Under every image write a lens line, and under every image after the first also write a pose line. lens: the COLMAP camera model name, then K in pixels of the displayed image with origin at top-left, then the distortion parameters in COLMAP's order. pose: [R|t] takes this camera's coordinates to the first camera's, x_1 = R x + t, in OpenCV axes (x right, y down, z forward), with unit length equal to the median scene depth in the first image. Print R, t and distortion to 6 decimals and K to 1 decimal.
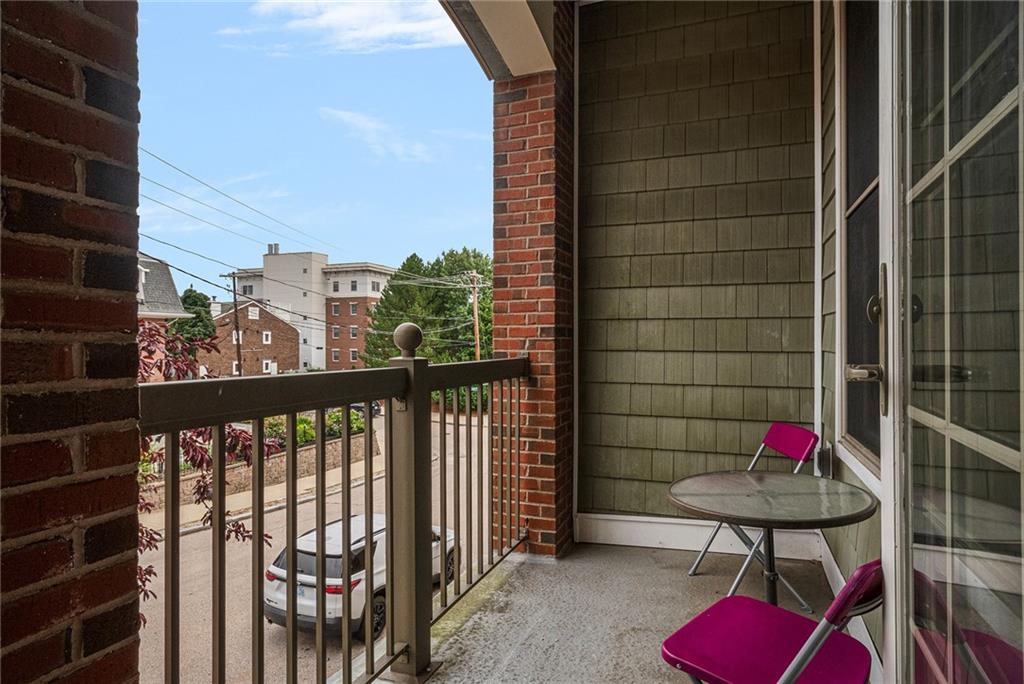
lens RADIAL K [[589.5, 0, 518.4], [0, 589.5, 343.4], [0, 0, 1]] dist [0.000059, 0.000691]
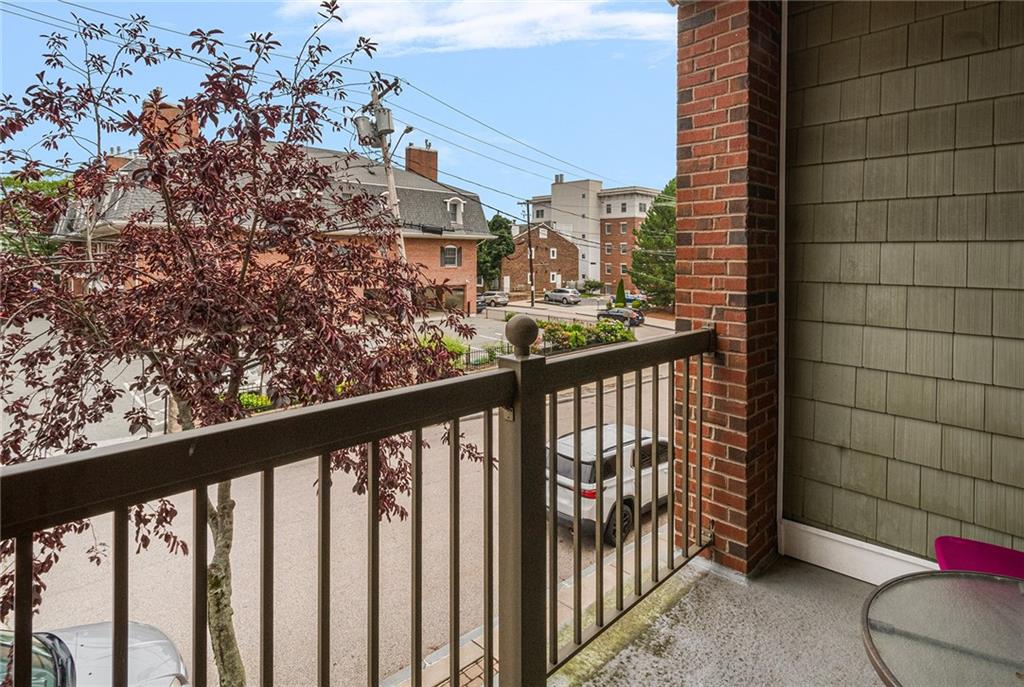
lens RADIAL K [[536.5, 0, 559.3], [0, 536.5, 261.5], [0, 0, 1]] dist [0.012838, -0.001329]
pose [[0.921754, 0.003744, -0.387758, 0.107170], [-0.000664, 0.999967, 0.008076, -0.077131], [0.387775, -0.007187, 0.921726, 0.203183]]
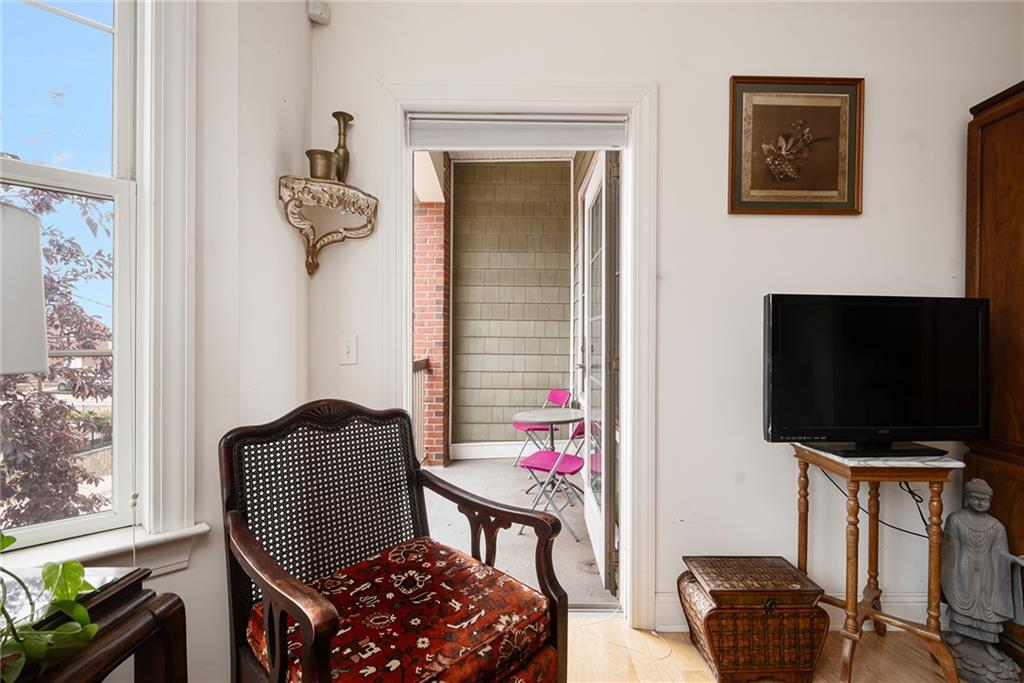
lens RADIAL K [[503.7, 0, 515.5], [0, 503.7, 338.9], [0, 0, 1]] dist [0.008276, -0.003877]
pose [[0.939366, 0.007111, 0.342844, -0.256878], [-0.007007, 0.999974, -0.001543, -0.034143], [-0.342846, -0.000953, 0.939391, -0.538050]]
